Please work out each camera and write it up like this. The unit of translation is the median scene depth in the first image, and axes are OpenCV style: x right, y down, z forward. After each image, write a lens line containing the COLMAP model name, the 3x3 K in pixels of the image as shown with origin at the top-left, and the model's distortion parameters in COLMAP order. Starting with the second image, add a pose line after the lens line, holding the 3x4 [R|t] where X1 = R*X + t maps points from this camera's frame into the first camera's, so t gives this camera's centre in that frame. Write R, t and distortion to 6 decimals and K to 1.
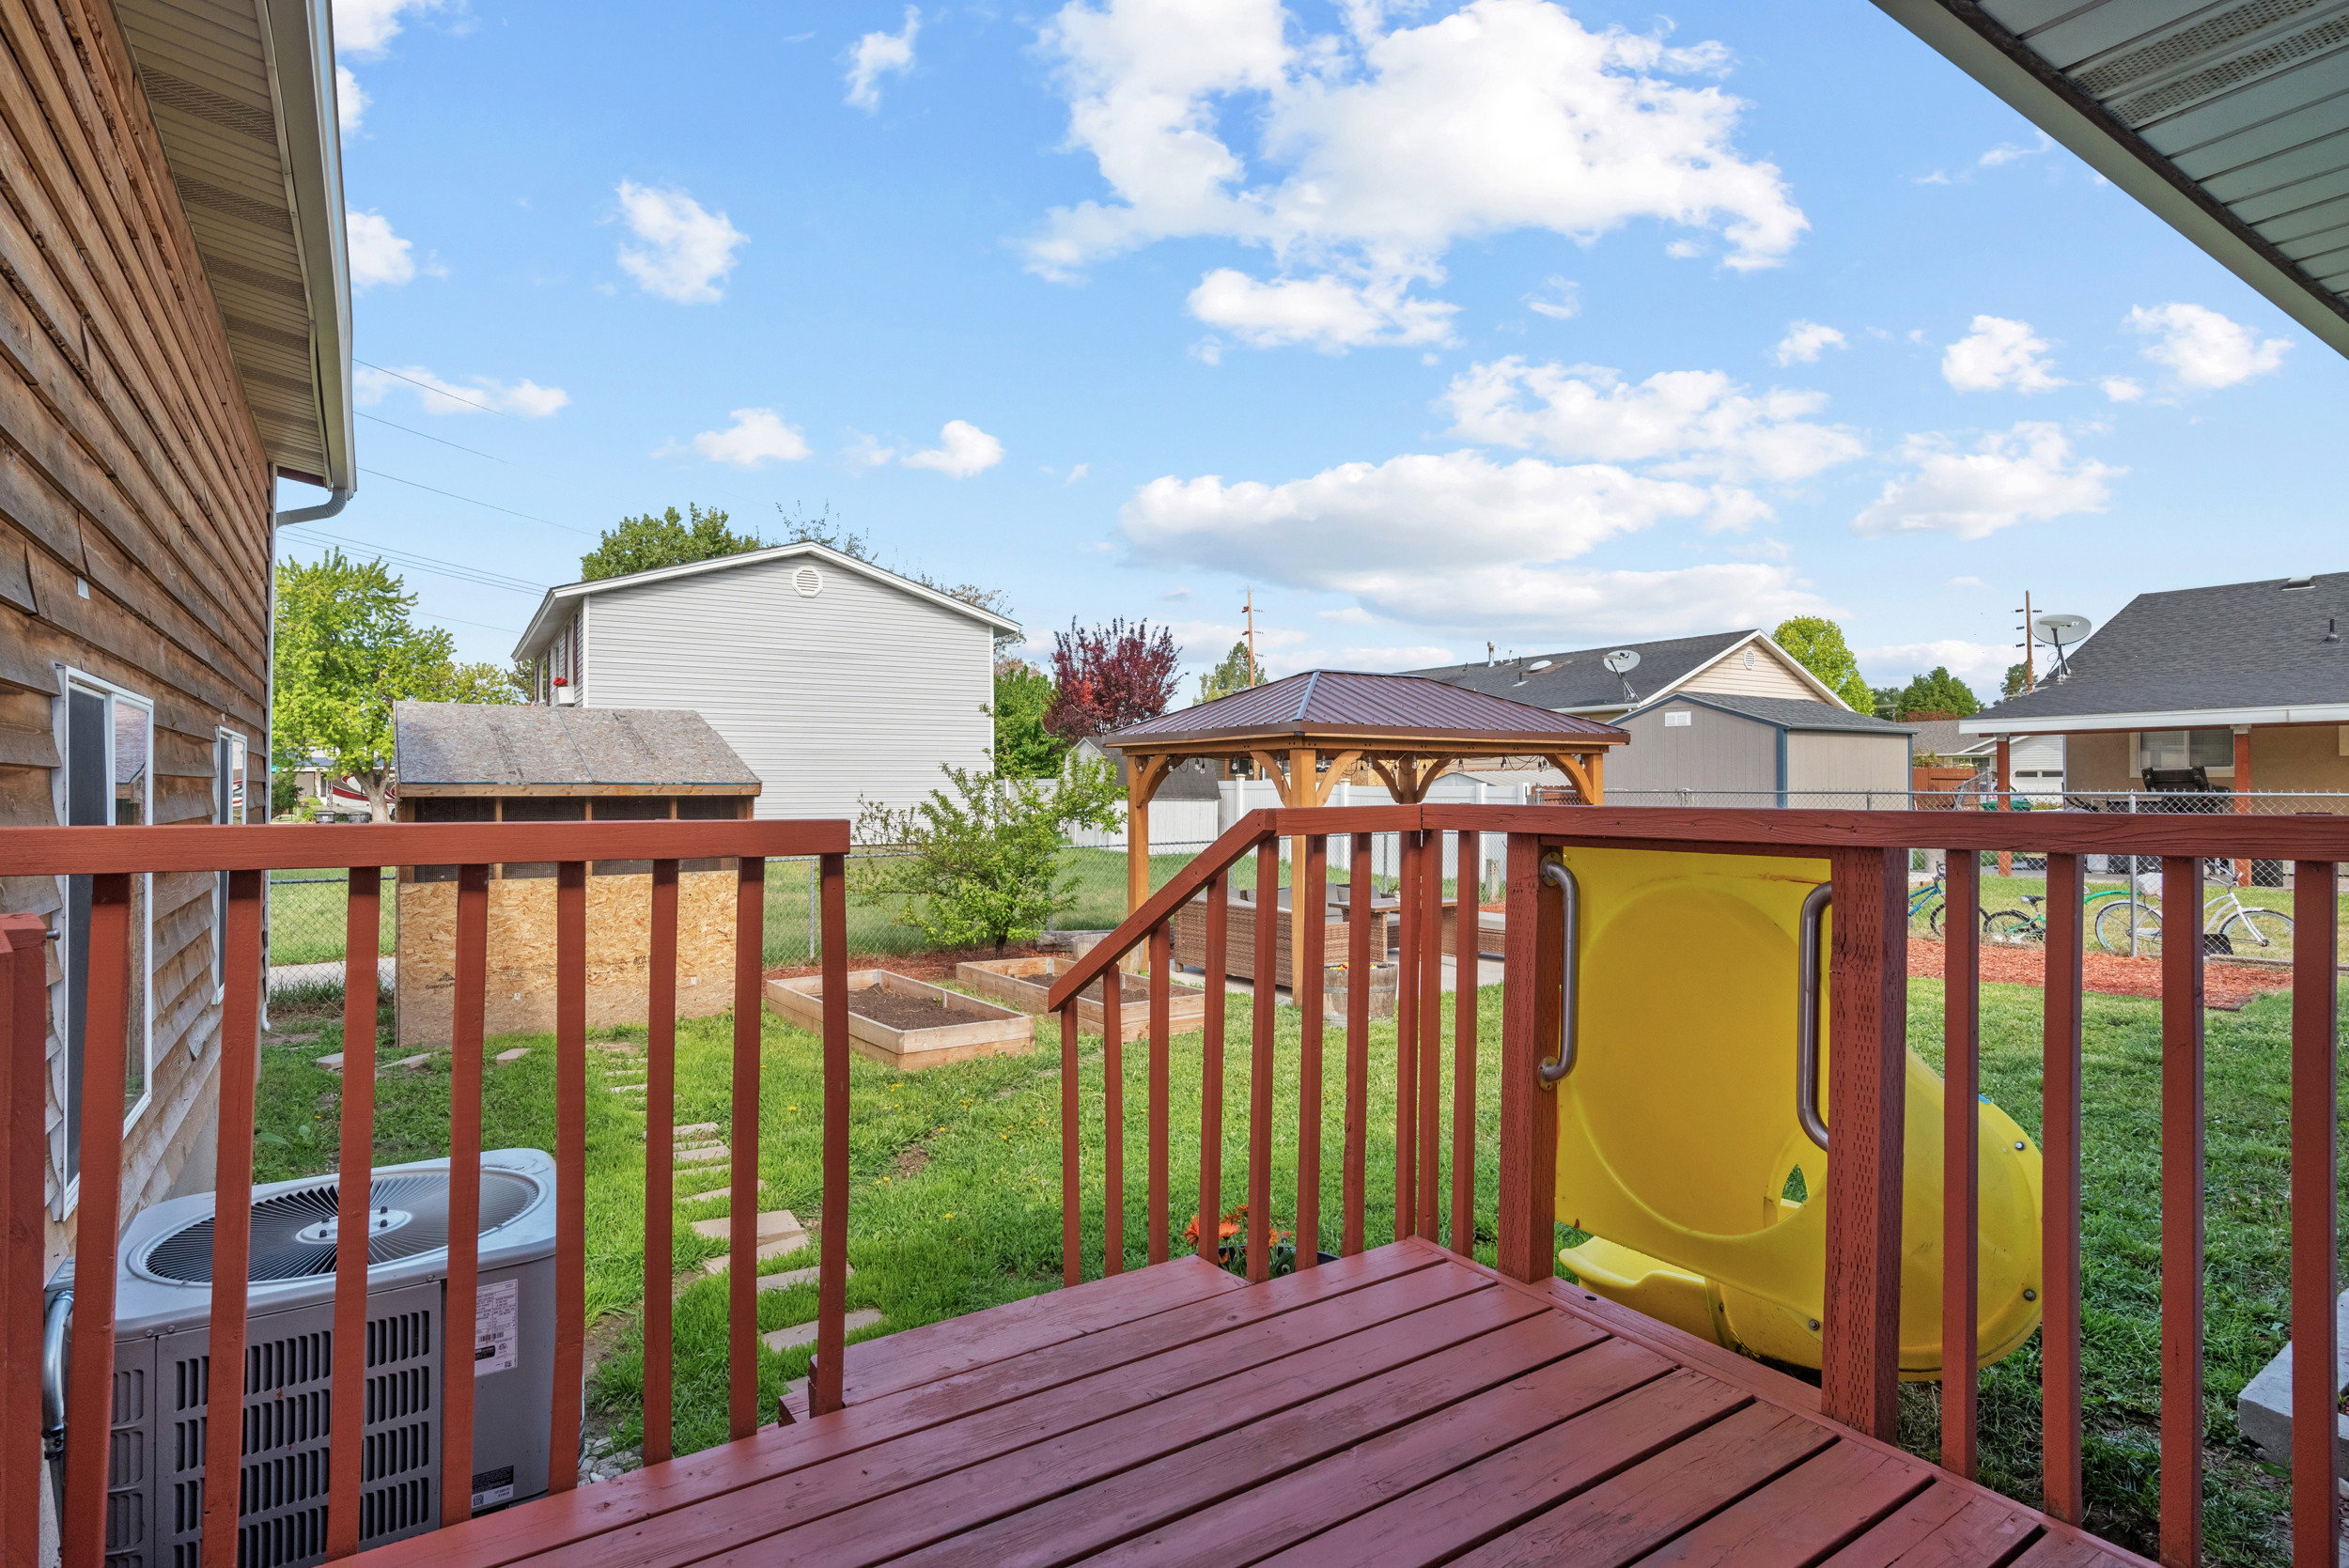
lens RADIAL K [[1193.2, 0, 1170.6], [0, 1193.2, 767.3], [0, 0, 1]] dist [0.001744, 0.000541]
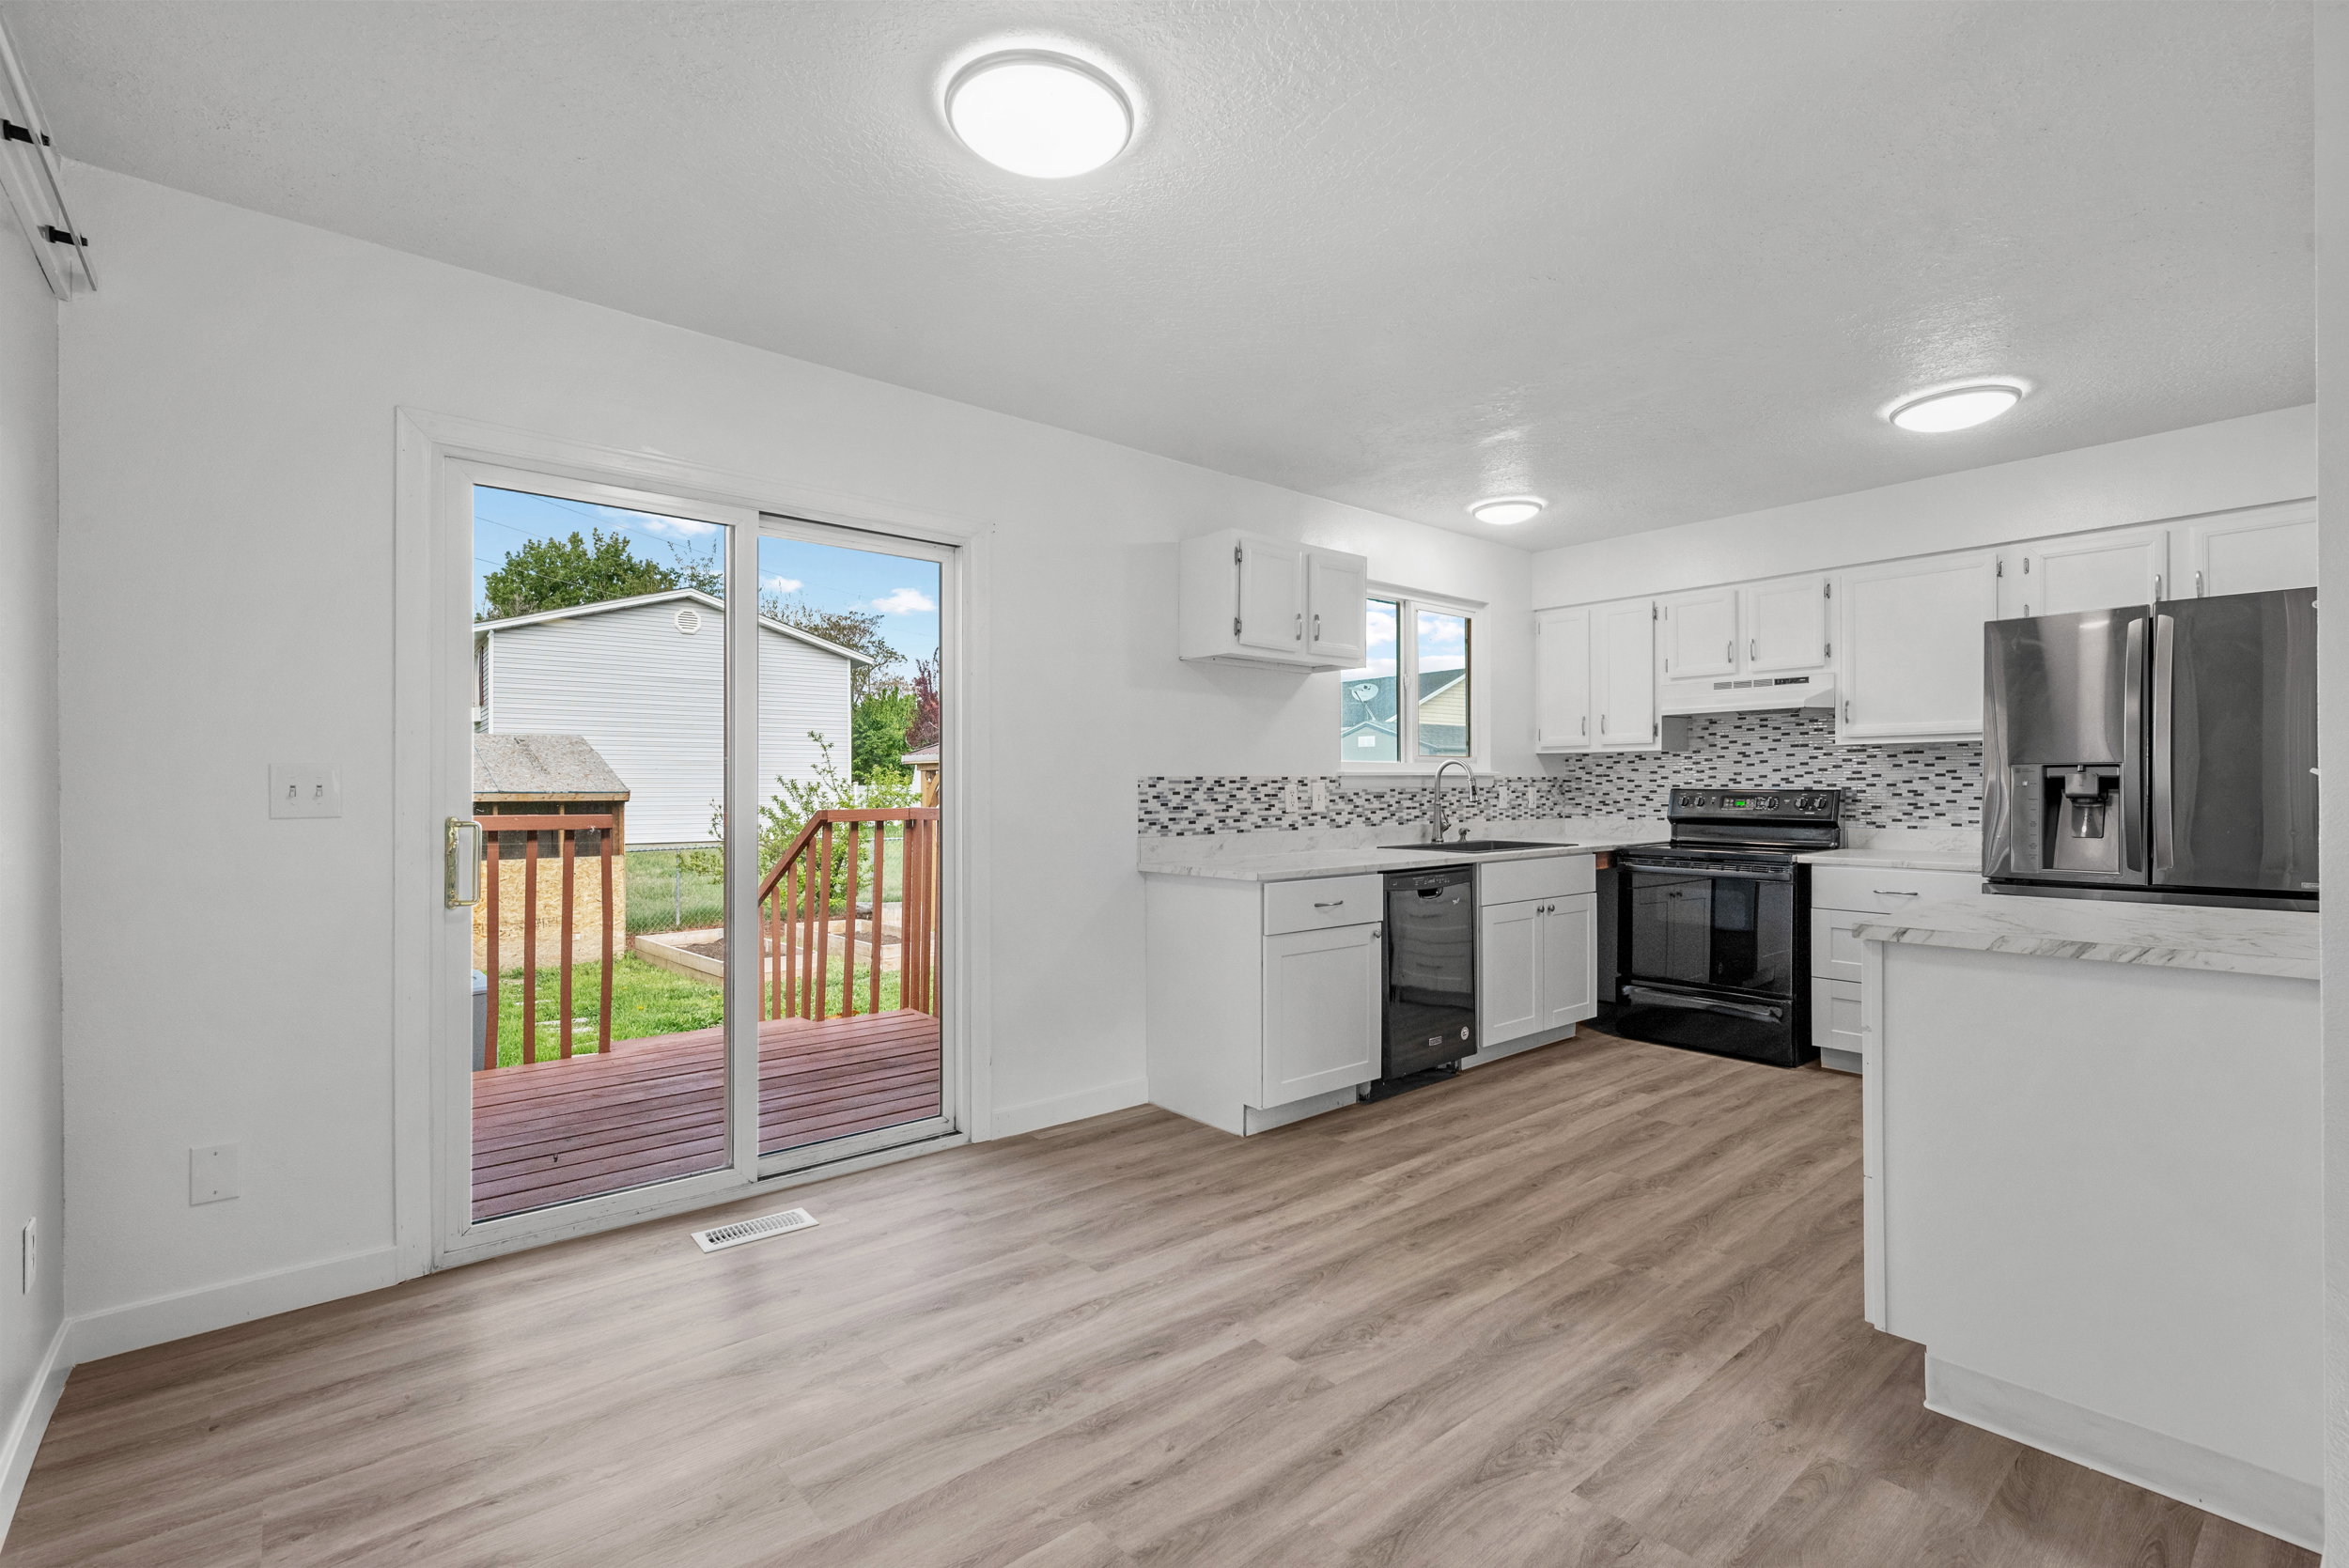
lens RADIAL K [[1055.4, 0, 1174.5], [0, 1055.4, 784.0], [0, 0, 1]] dist [0.001787, -0.000042]
pose [[0.992941, 0.002678, 0.118578, 0.056757], [-0.004099, 0.999923, 0.011738, -0.005377], [-0.118537, -0.012141, 0.992875, -0.117564]]
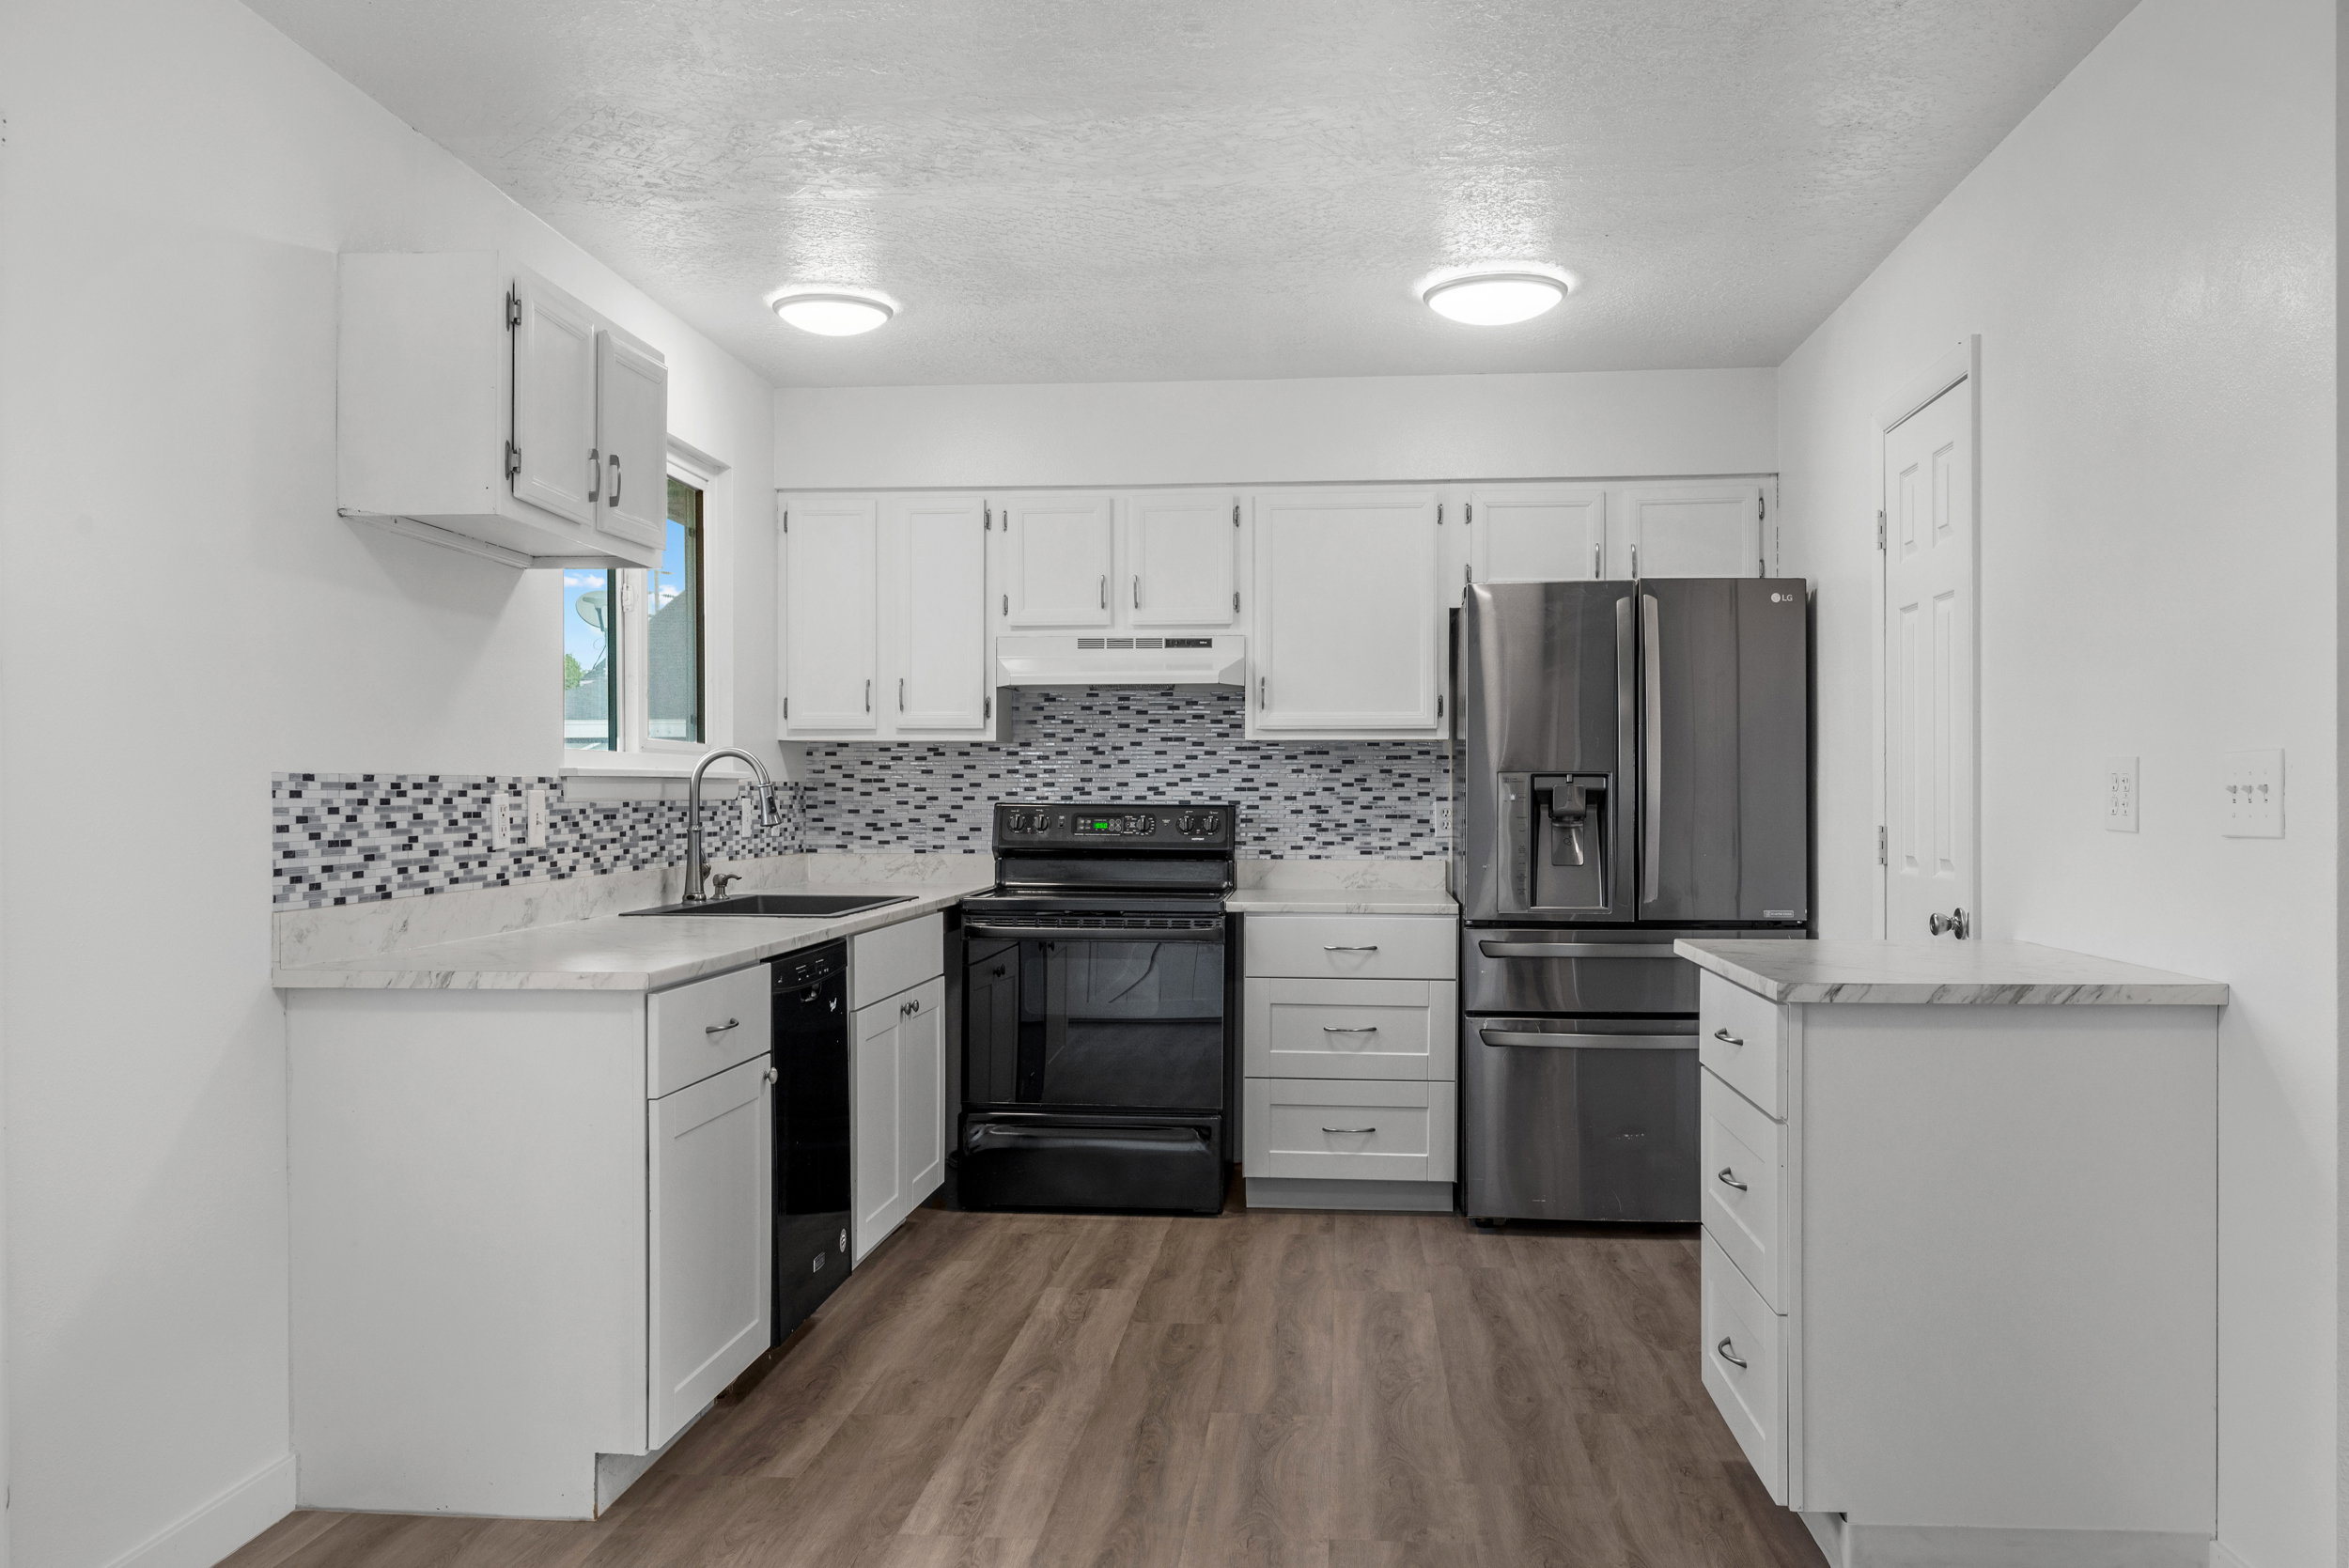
lens RADIAL K [[1879.8, 0, 1172.3], [0, 1879.8, 810.5], [0, 0, 1]] dist [0.000856, 0.001595]
pose [[0.625003, 0.000831, 0.780622, 0.008845], [-0.016793, 0.999782, 0.012381, -0.004628], [-0.780442, -0.020847, 0.624881, -0.081859]]
